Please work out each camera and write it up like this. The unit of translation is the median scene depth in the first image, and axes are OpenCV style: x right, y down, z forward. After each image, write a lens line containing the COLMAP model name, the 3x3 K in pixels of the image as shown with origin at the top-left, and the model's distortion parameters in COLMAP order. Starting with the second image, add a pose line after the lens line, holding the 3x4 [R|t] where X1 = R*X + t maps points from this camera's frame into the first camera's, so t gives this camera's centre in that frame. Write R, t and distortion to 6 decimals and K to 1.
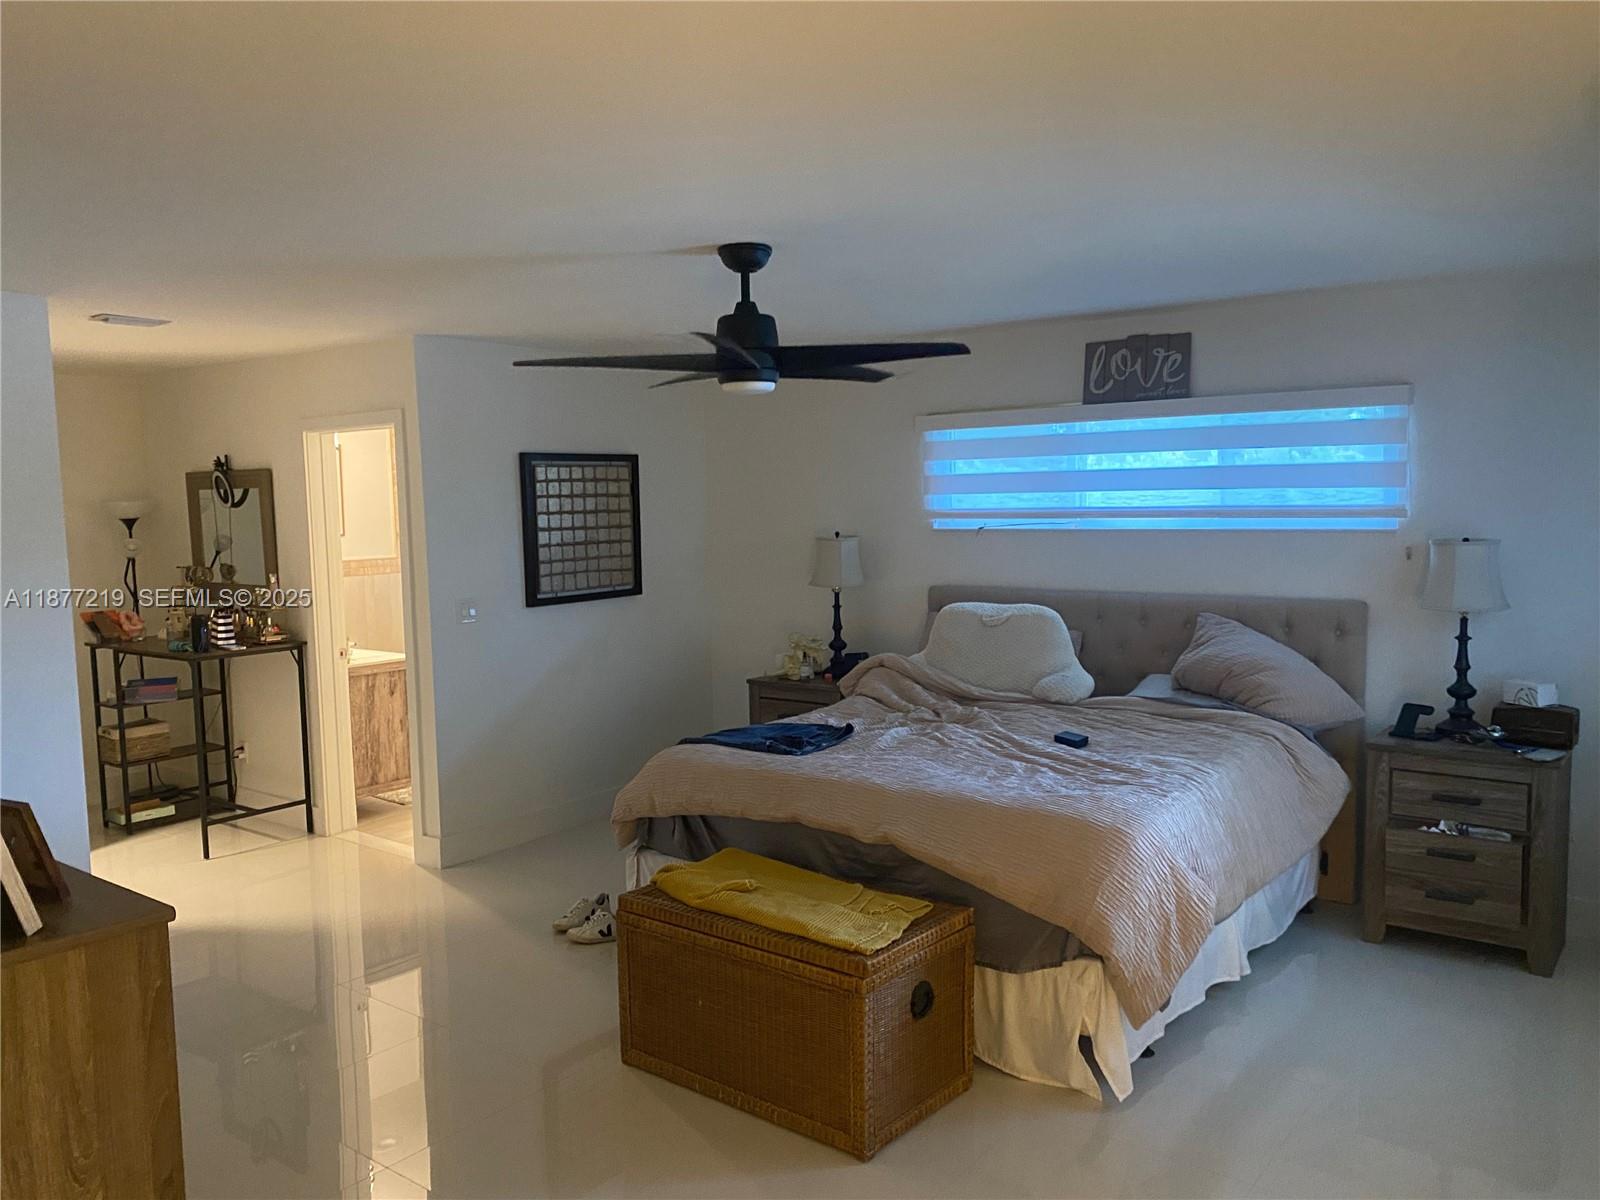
lens RADIAL K [[1228.4, 0, 796.4], [0, 1228.4, 605.2], [0, 0, 1]] dist [0.010908, 0.003448]
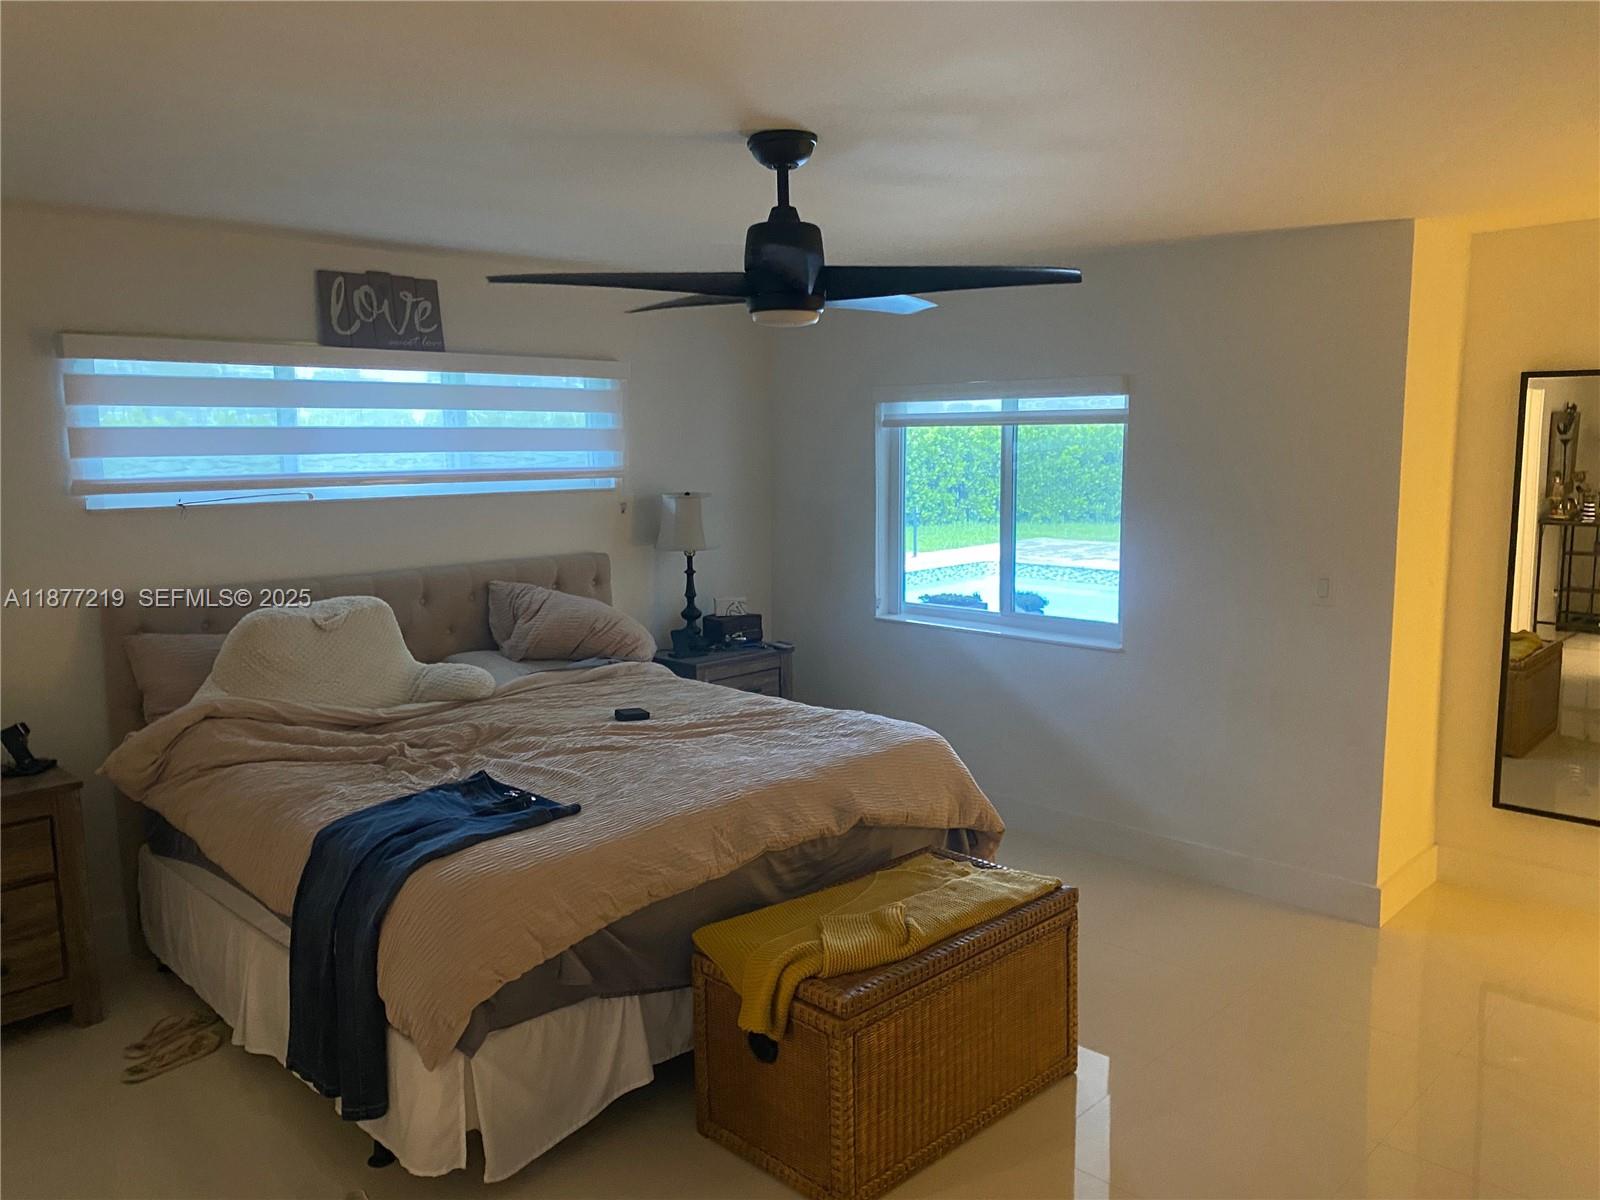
lens RADIAL K [[1228.4, 0, 798.1], [0, 1228.4, 593.3], [0, 0, 1]] dist [0.010908, 0.003448]
pose [[0.097271, -0.105229, 0.989679, -0.577380], [0.096962, 0.990666, 0.095804, -0.051020], [-0.990523, 0.086642, 0.106566, 0.642376]]
